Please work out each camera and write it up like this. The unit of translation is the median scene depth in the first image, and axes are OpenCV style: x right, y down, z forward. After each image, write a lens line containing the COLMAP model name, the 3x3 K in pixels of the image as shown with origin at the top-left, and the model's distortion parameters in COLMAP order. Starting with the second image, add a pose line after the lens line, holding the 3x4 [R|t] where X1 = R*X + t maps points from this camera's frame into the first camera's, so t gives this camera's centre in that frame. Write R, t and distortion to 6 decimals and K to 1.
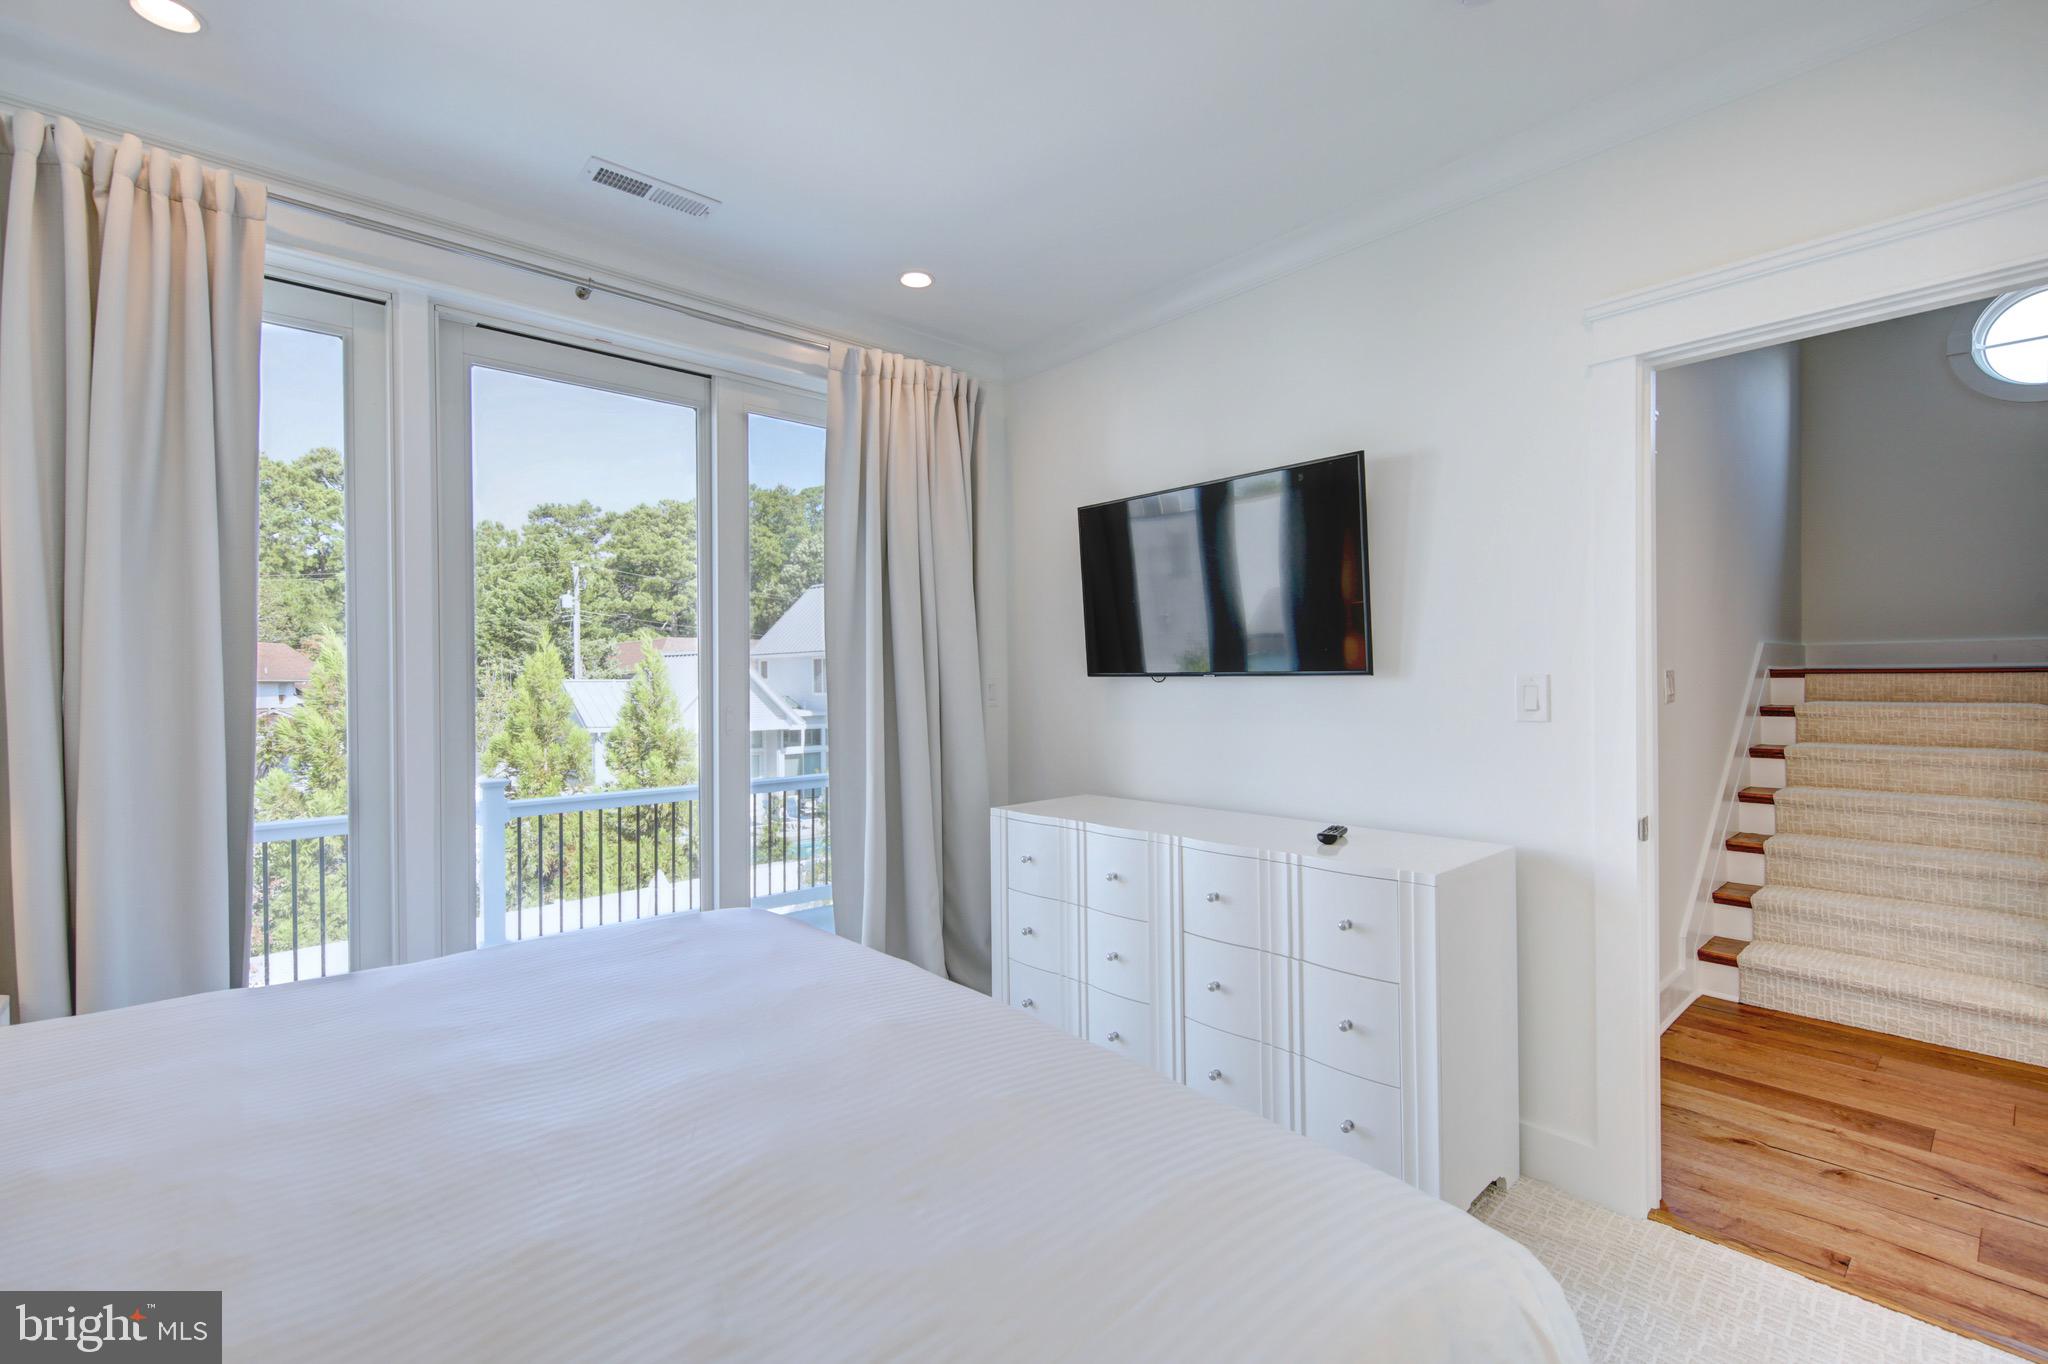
lens RADIAL K [[917.5, 0, 1024.0], [0, 917.5, 682.0], [0, 0, 1]] dist [-0.000203, 0.000076]
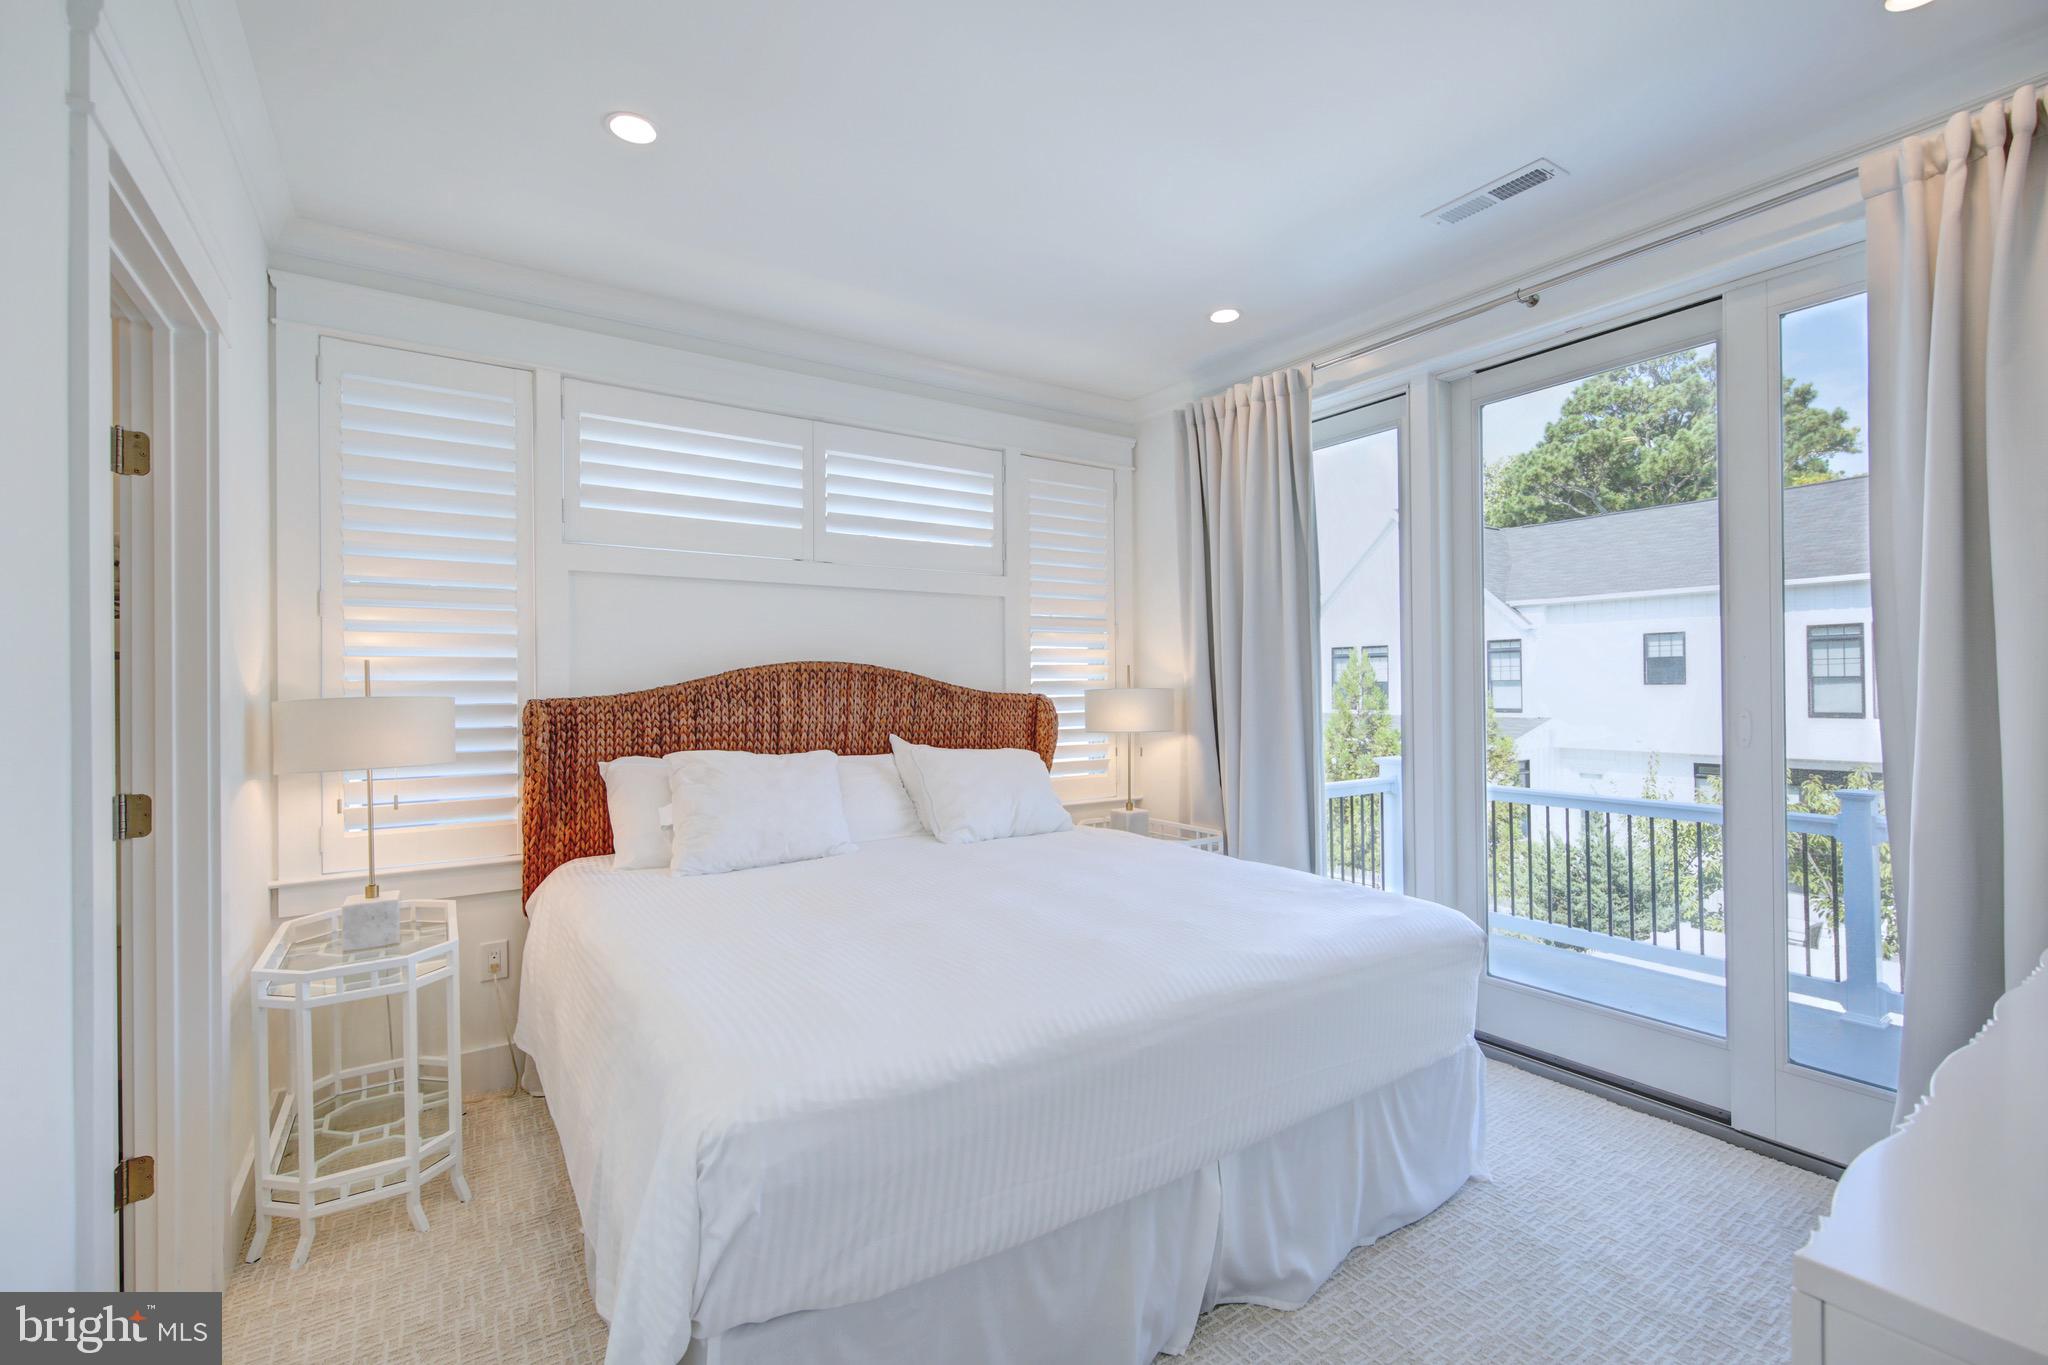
lens RADIAL K [[917.5, 0, 1024.0], [0, 917.5, 682.5], [0, 0, 1]] dist [-0.000203, 0.000076]
pose [[-0.161582, 0.010155, -0.986807, 0.661843], [0.015386, 0.999851, 0.007770, -0.011272], [0.986739, -0.013928, -0.161714, 0.621652]]
